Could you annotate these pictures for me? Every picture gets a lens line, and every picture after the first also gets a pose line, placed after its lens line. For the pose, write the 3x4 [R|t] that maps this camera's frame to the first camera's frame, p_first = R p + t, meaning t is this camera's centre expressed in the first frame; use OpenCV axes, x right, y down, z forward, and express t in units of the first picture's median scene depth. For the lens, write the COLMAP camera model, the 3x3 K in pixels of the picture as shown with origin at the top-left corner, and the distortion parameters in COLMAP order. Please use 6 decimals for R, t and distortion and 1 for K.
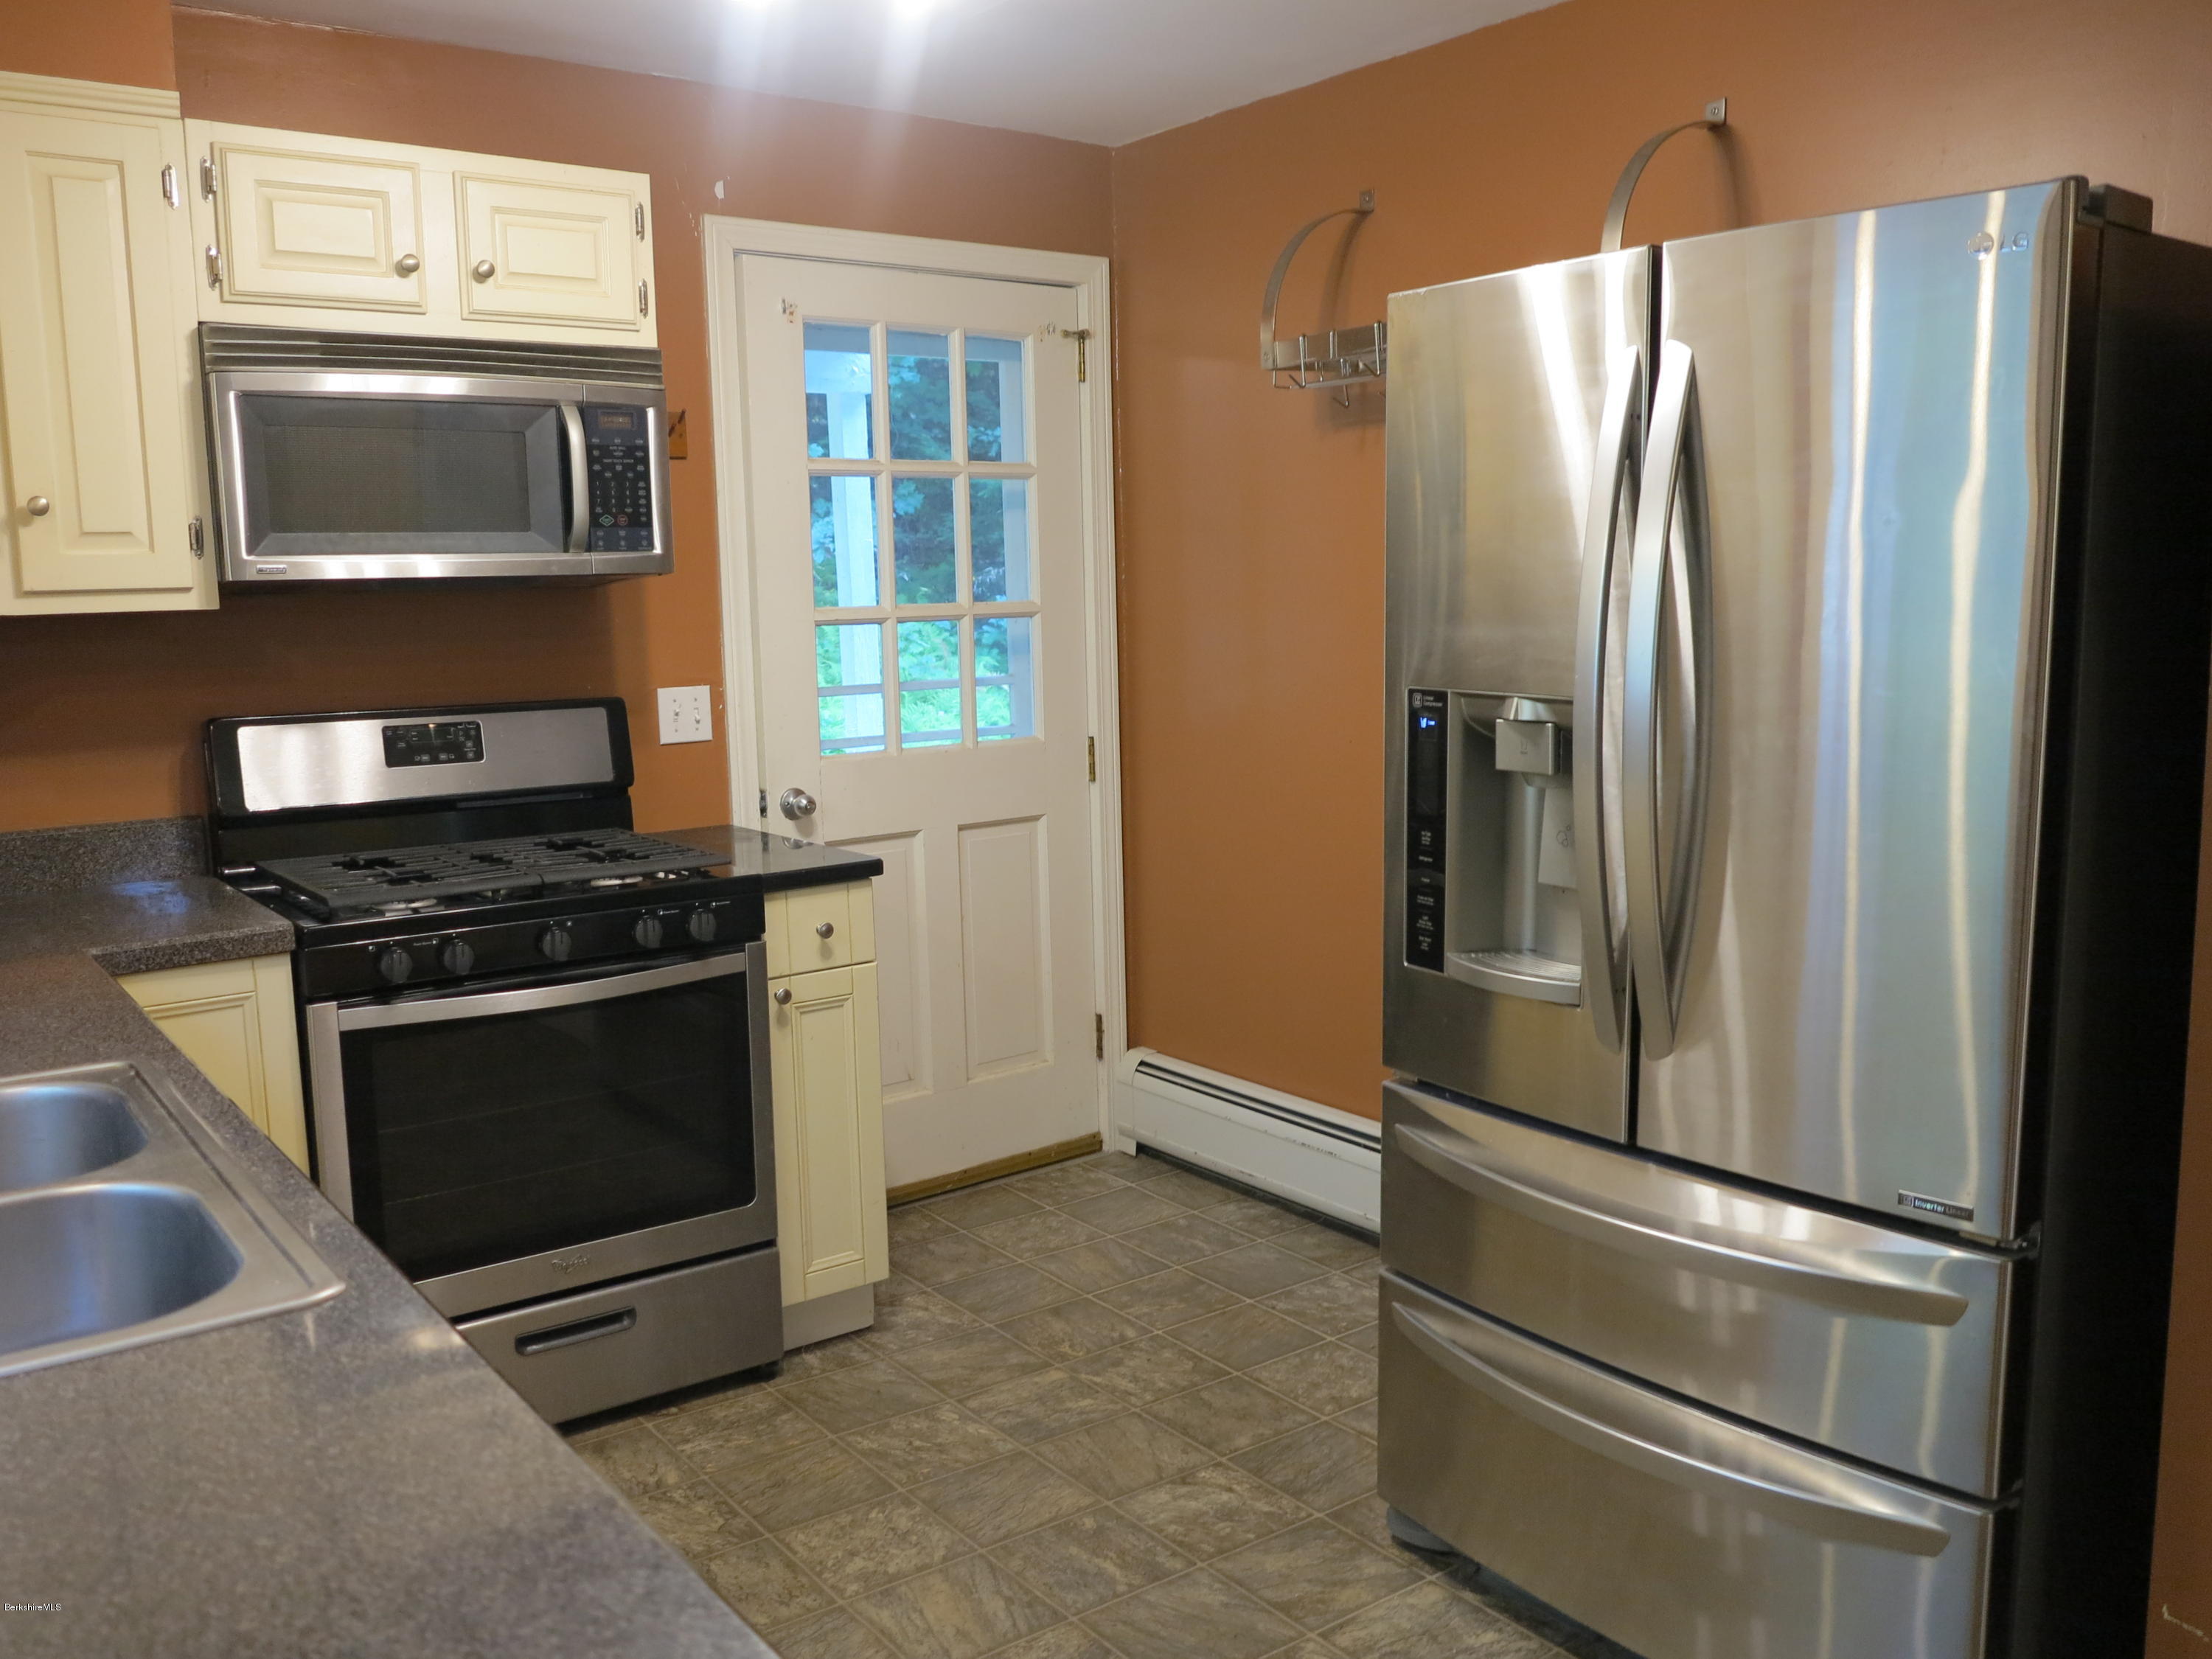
lens RADIAL K [[1809.6, 0, 1106.0], [0, 1809.6, 829.5], [0, 0, 1]] dist [-0.050030, 0.013691]
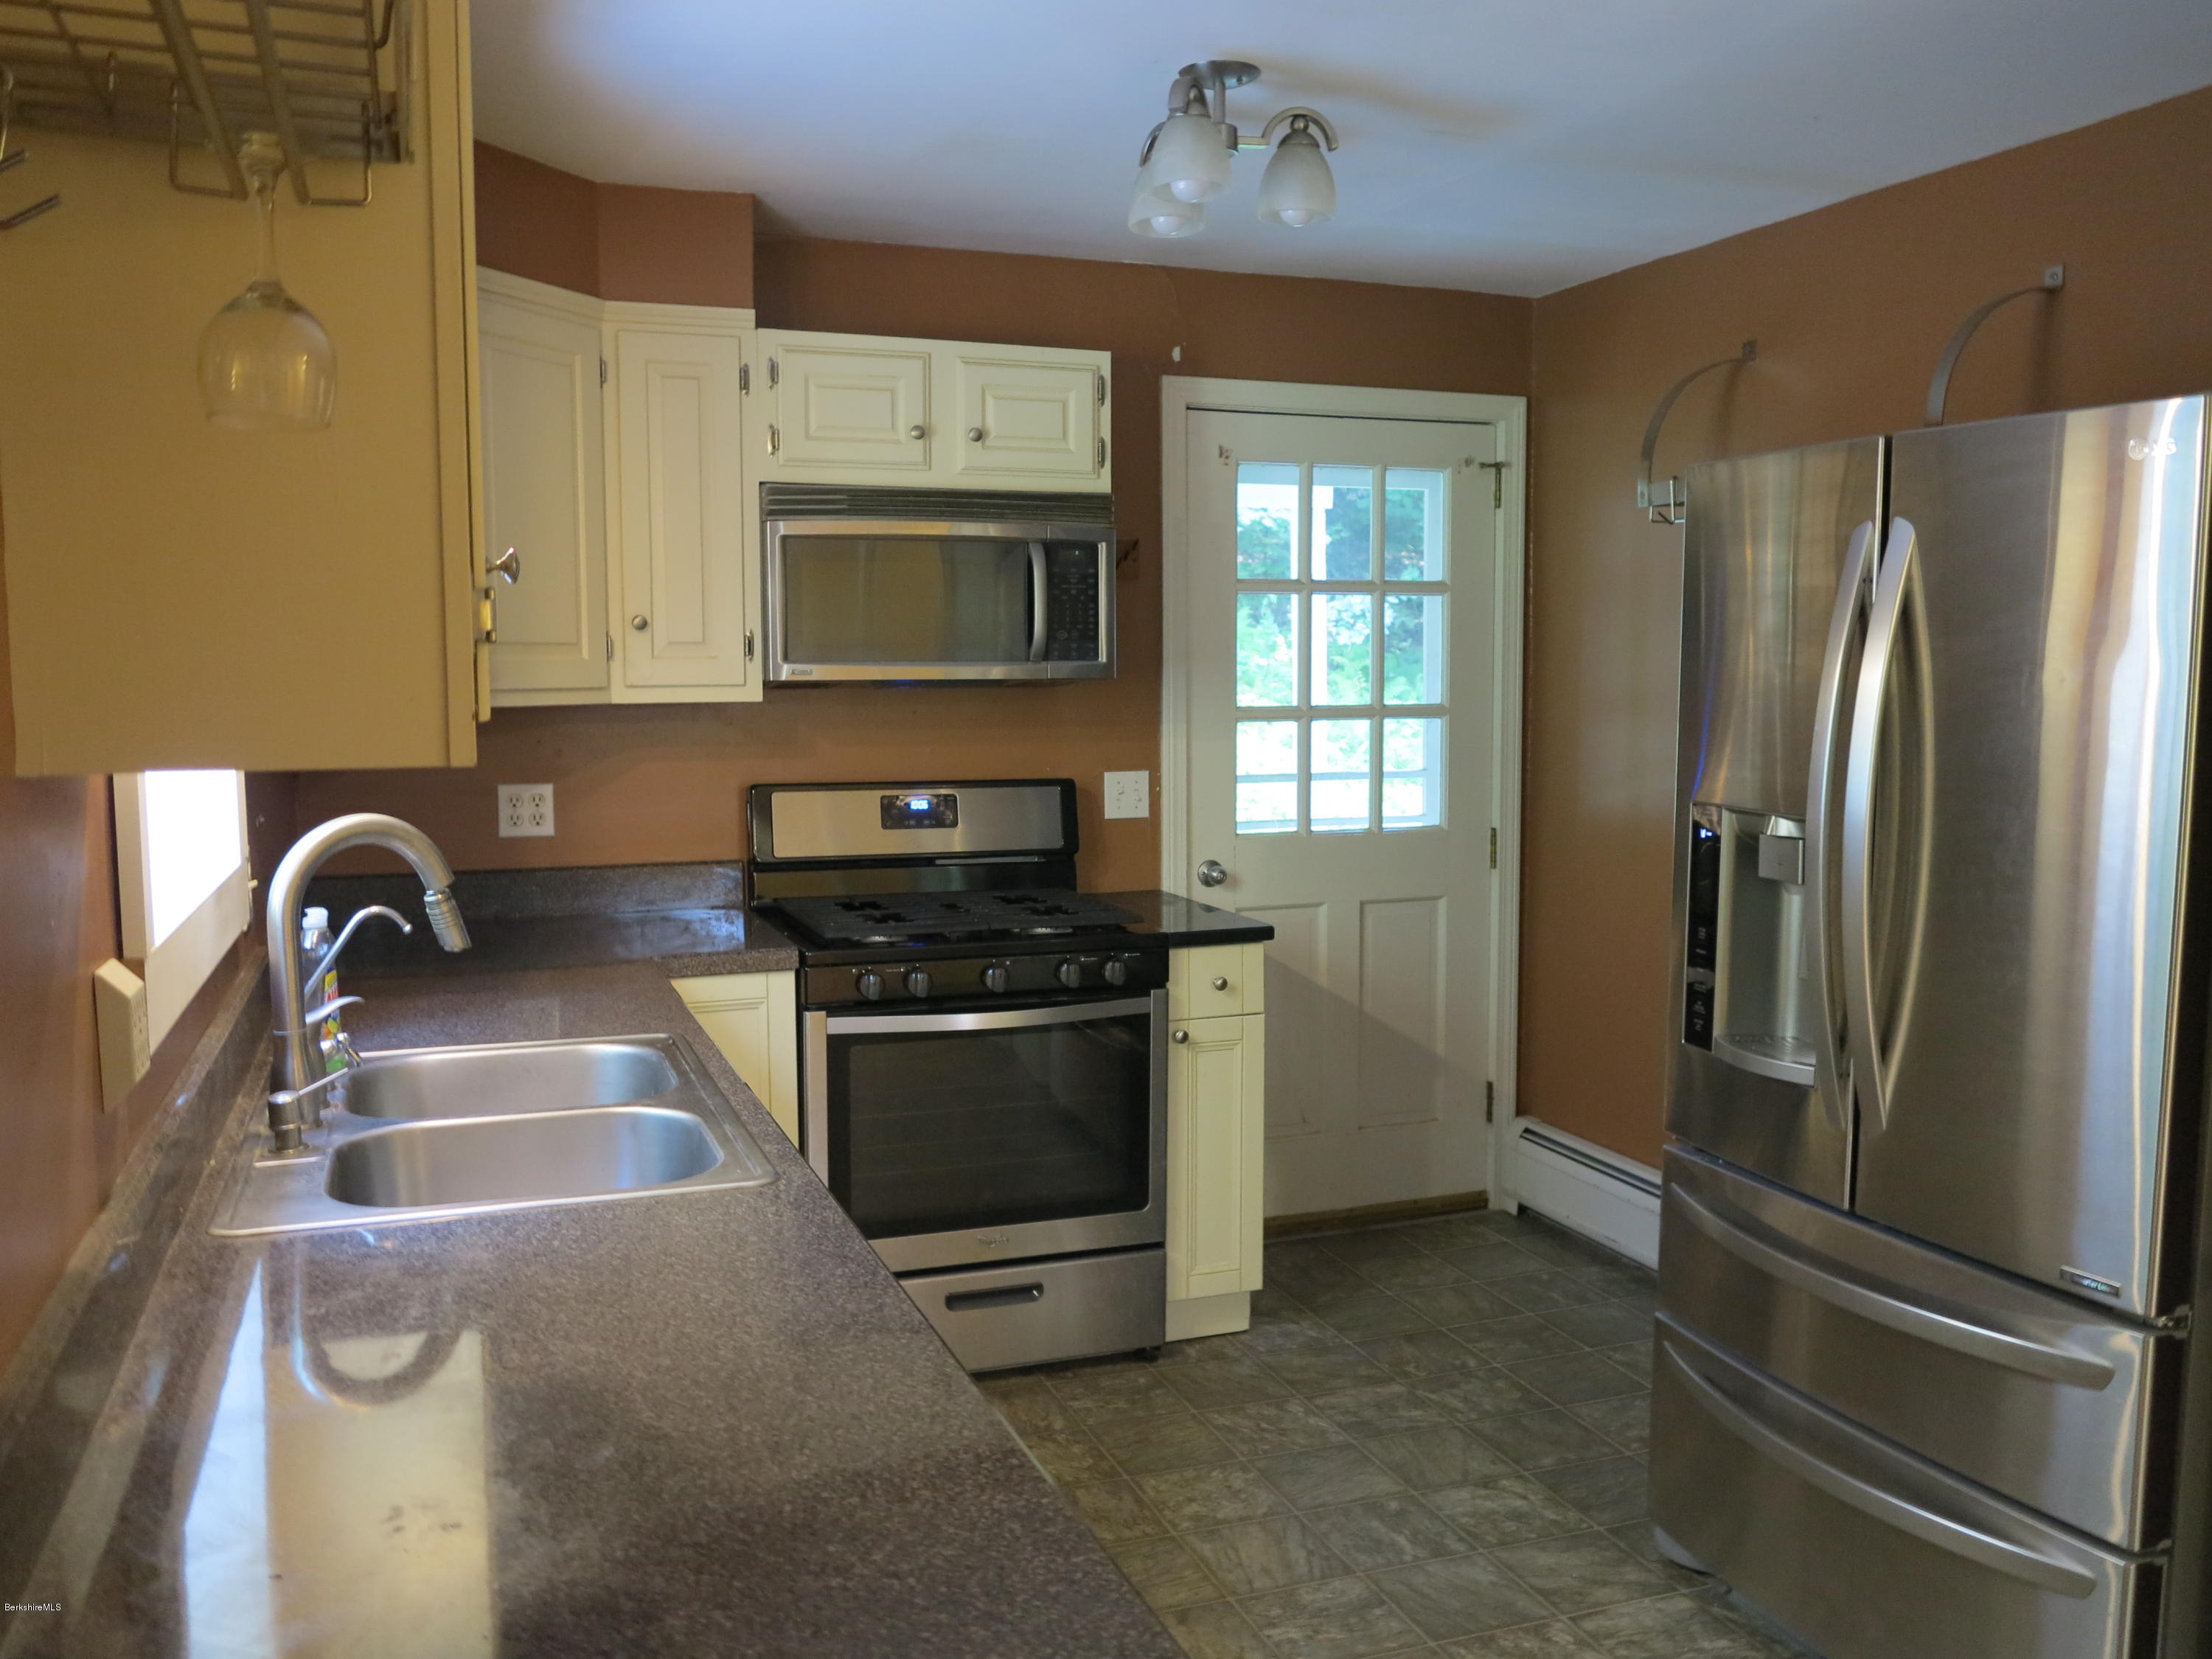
lens RADIAL K [[1809.6, 0, 1106.0], [0, 1809.6, 829.5], [0, 0, 1]] dist [-0.050030, 0.013691]
pose [[0.958648, 0.044677, -0.281066, 0.108587], [-0.055951, 0.997914, -0.032212, -0.002697], [0.279040, 0.046606, 0.959148, -0.170895]]
